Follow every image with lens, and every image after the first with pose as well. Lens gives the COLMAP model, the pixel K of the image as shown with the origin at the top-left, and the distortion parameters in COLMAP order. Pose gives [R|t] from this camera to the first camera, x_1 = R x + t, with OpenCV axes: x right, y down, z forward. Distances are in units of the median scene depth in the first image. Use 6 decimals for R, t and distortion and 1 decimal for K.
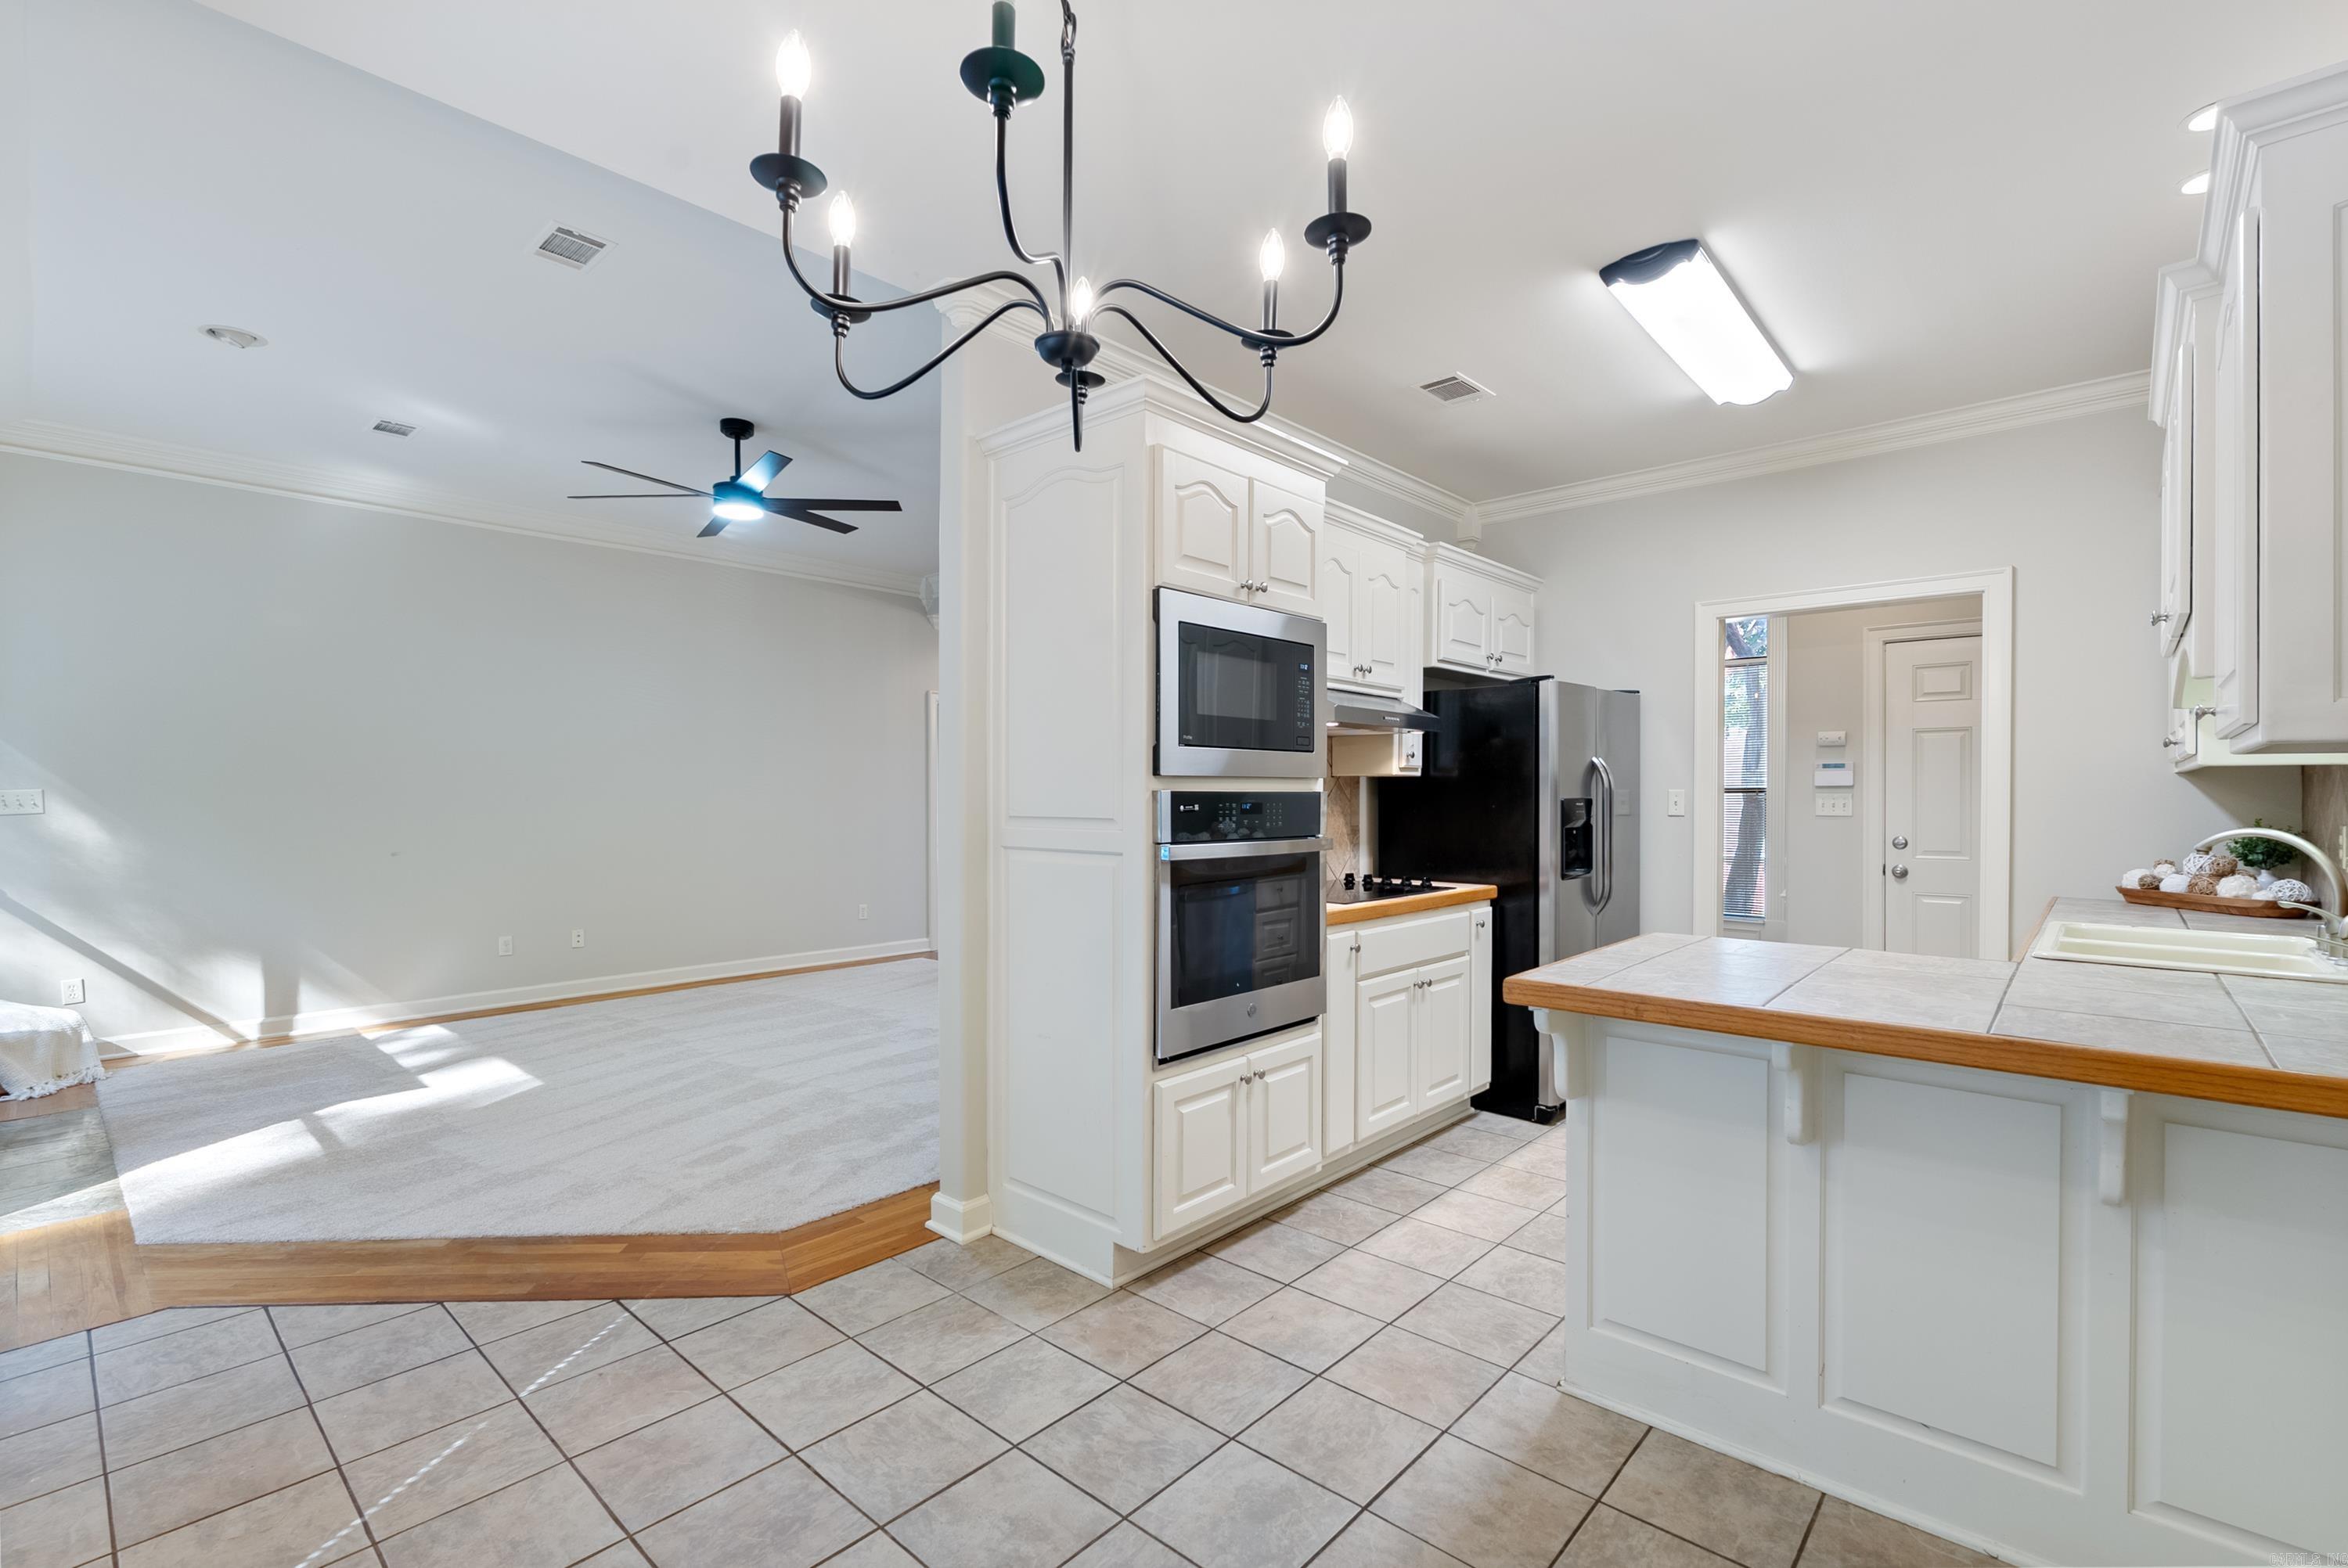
lens RADIAL K [[1039.6, 0, 1174.1], [0, 1039.6, 802.0], [0, 0, 1]] dist [-0.005946, 0.000374]
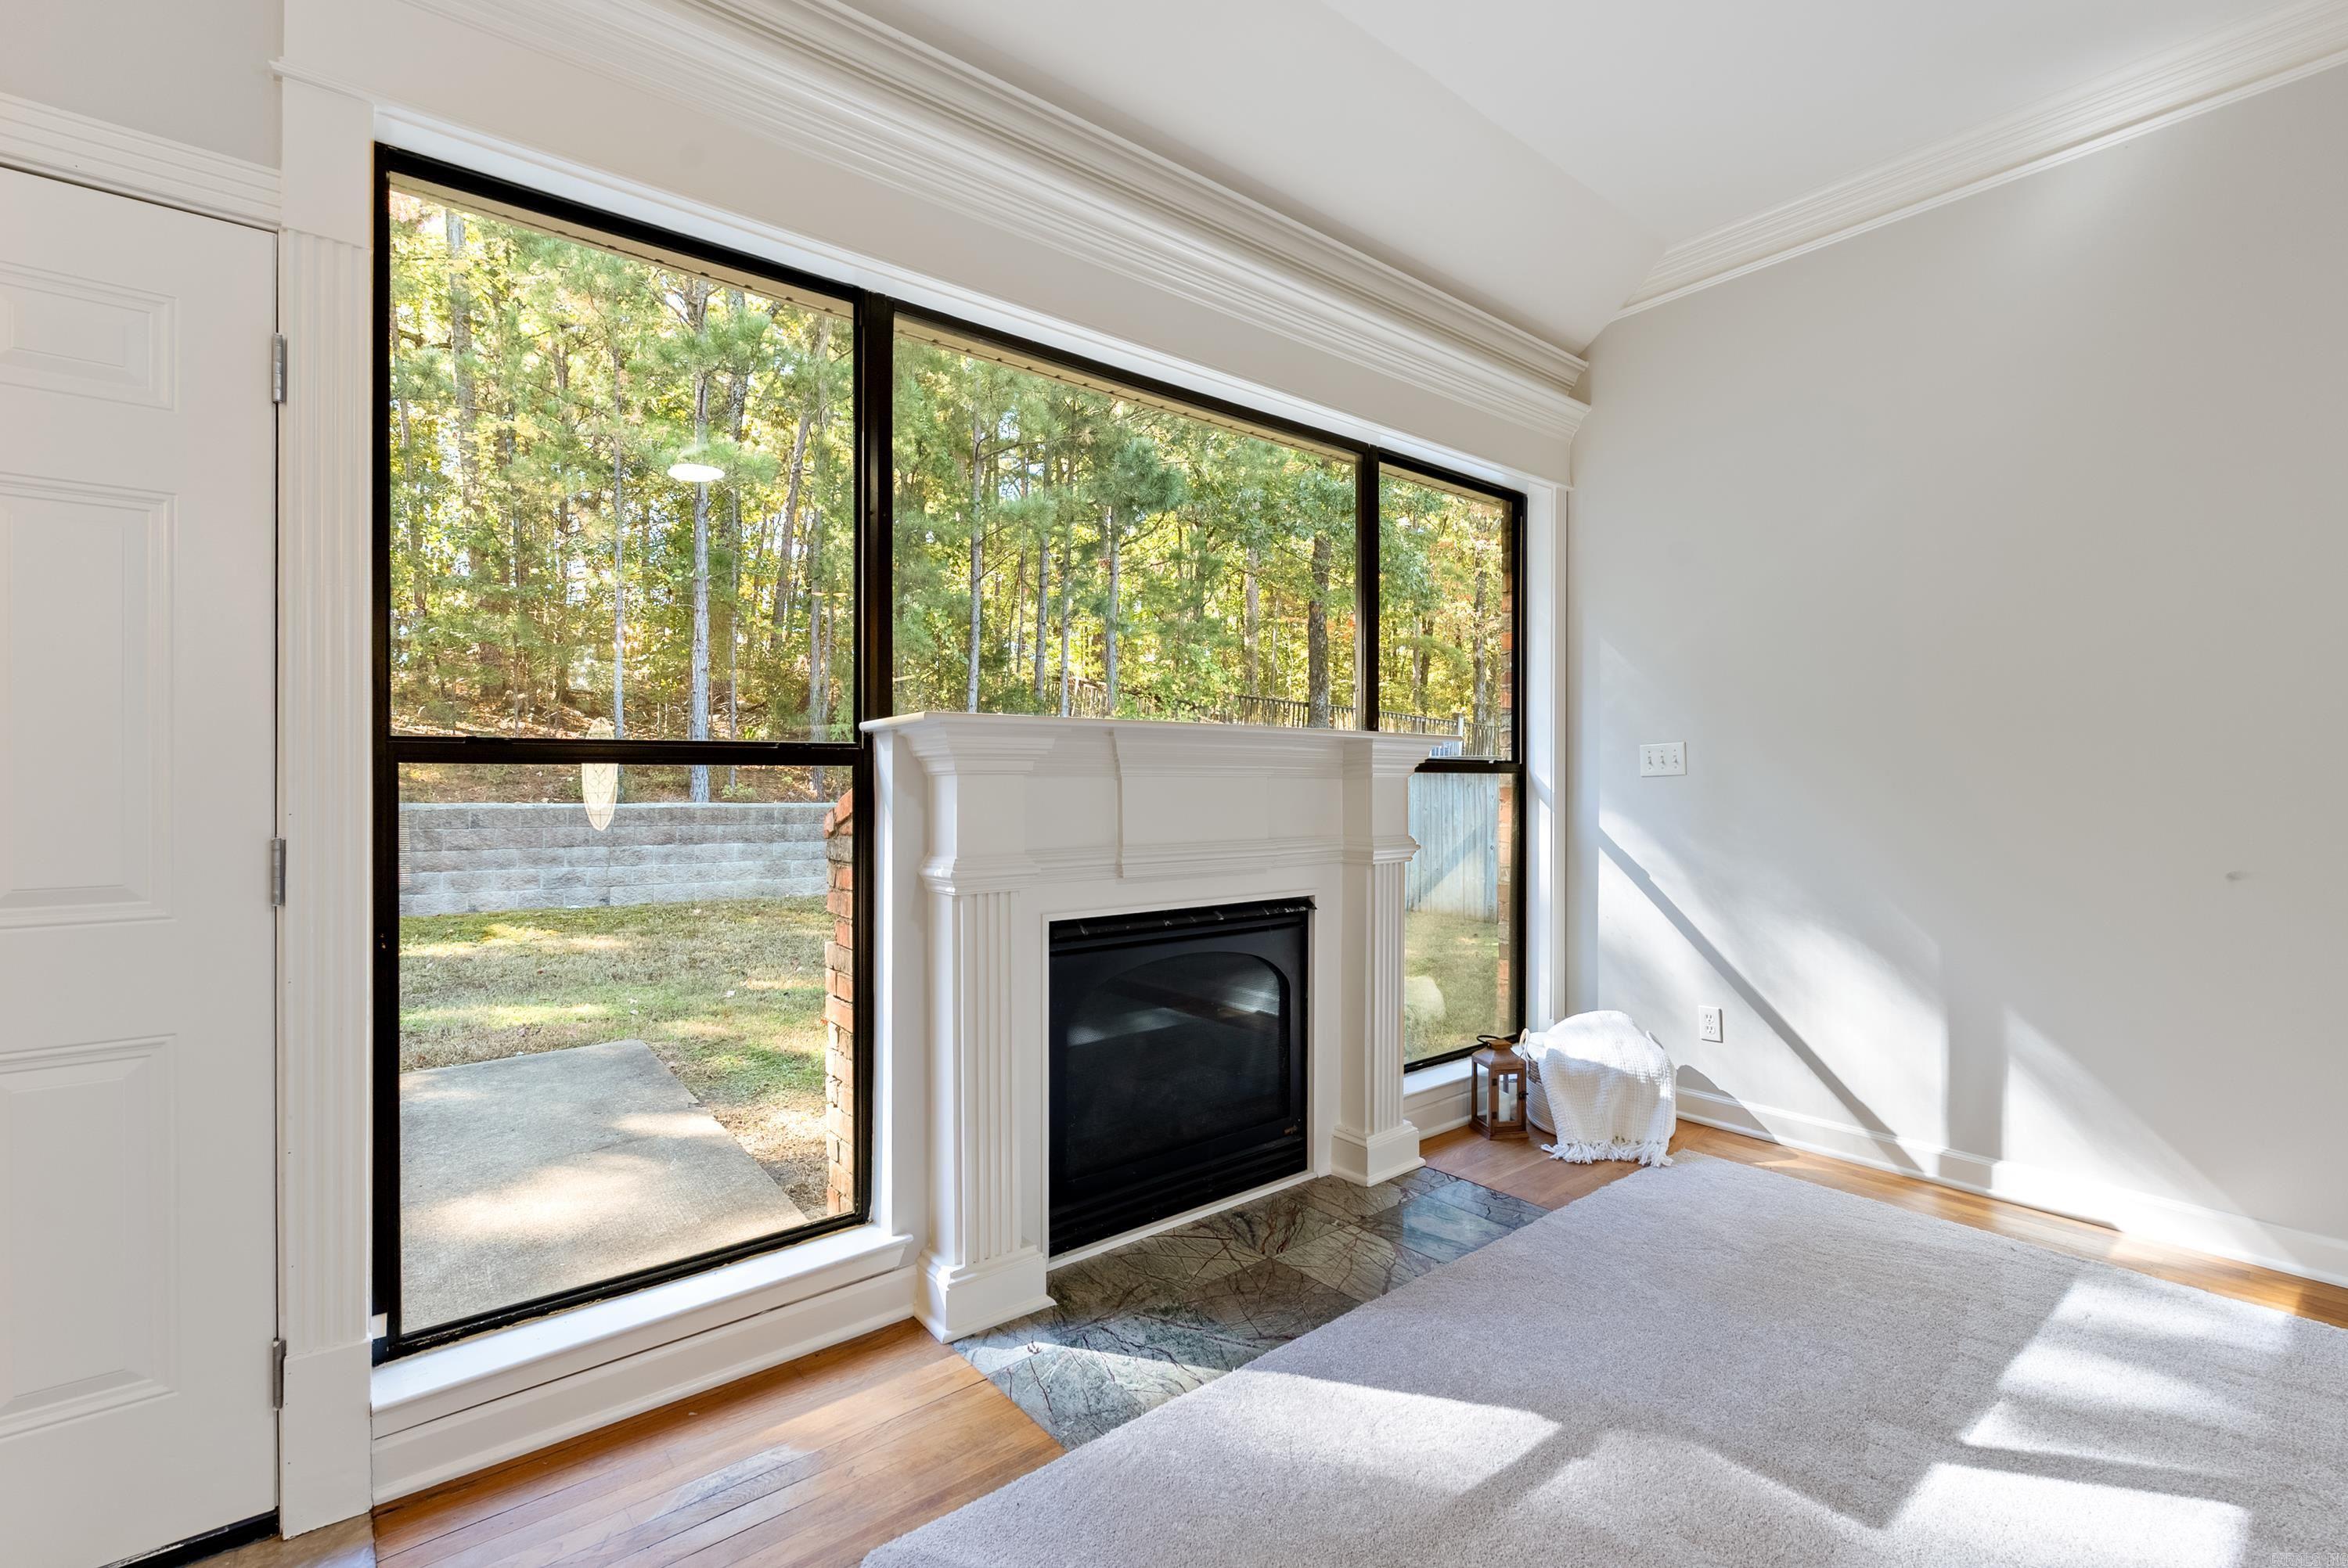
lens RADIAL K [[1039.6, 0, 1175.9], [0, 1039.6, 774.1], [0, 0, 1]] dist [-0.005946, 0.000374]
pose [[-0.149255, 0.000067, -0.988799, -0.364072], [-0.011193, 0.999936, 0.001757, 0.017035], [0.988735, 0.011329, -0.149245, 0.894710]]
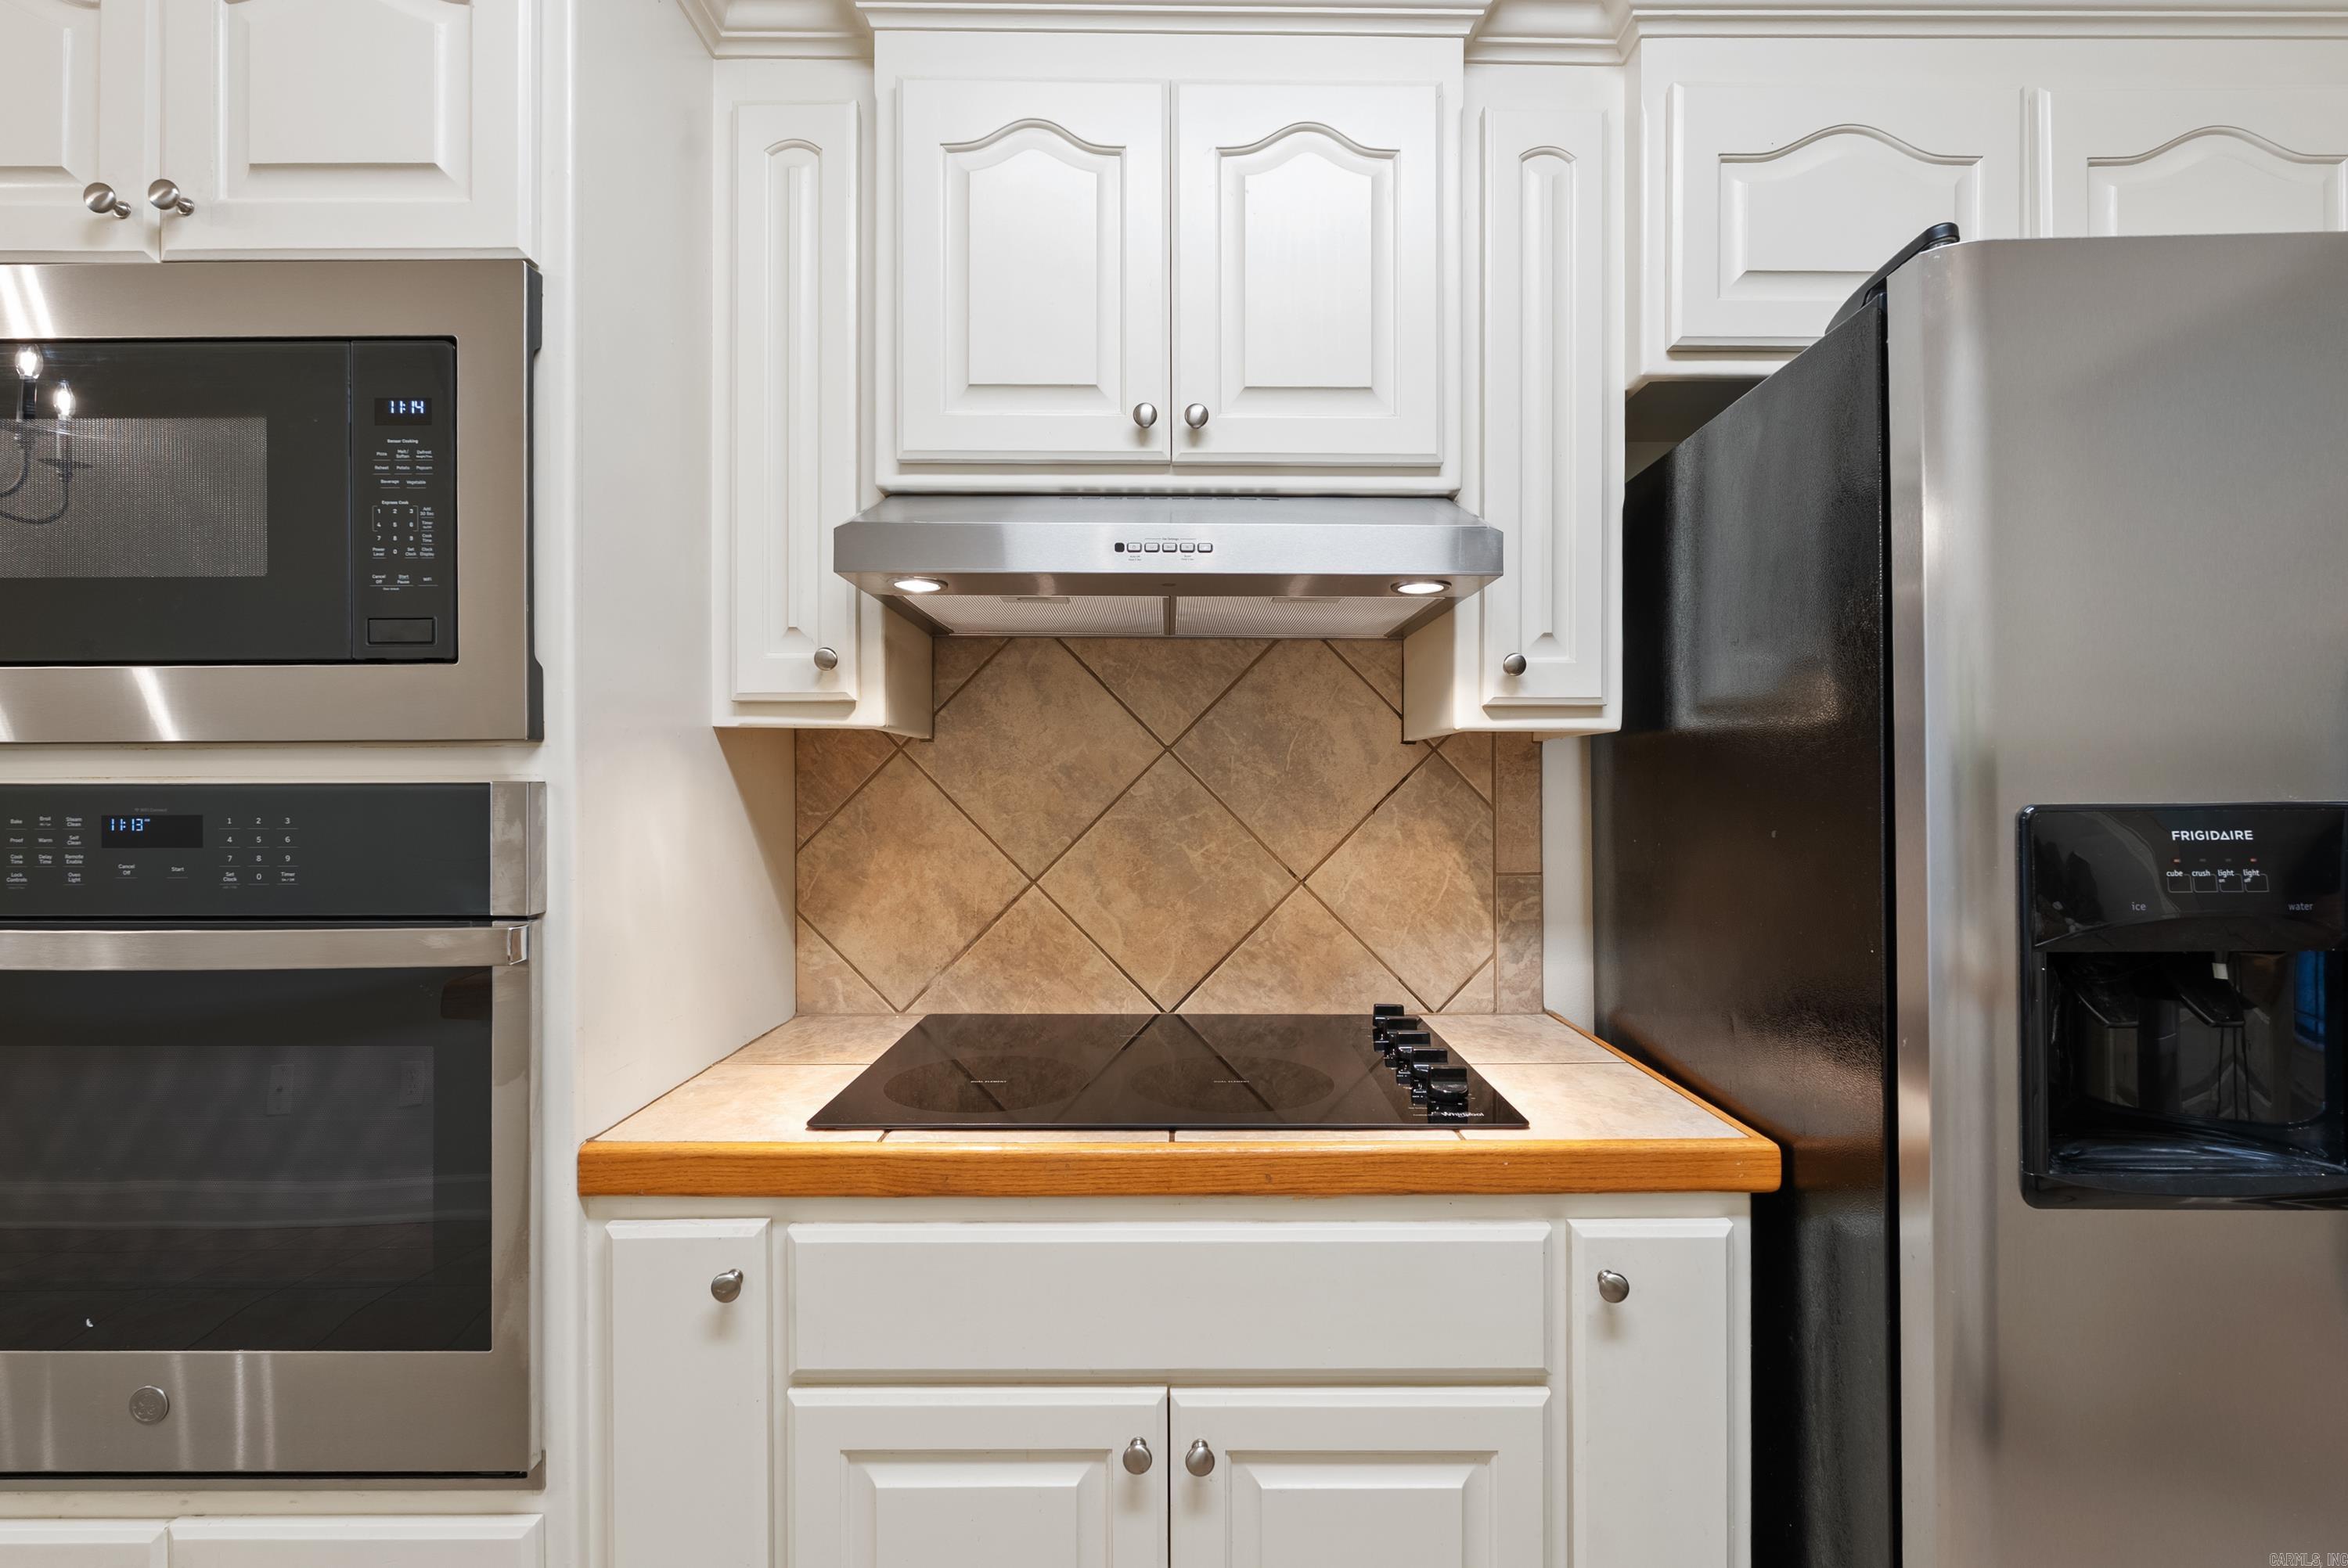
lens RADIAL K [[1039.6, 0, 1180.1], [0, 1039.6, 785.5], [0, 0, 1]] dist [-0.005946, 0.000374]
pose [[0.673800, -0.003819, -0.738904, 0.408807], [-0.002616, 0.999968, -0.007554, -0.005482], [0.738909, 0.007023, 0.673769, 0.733709]]
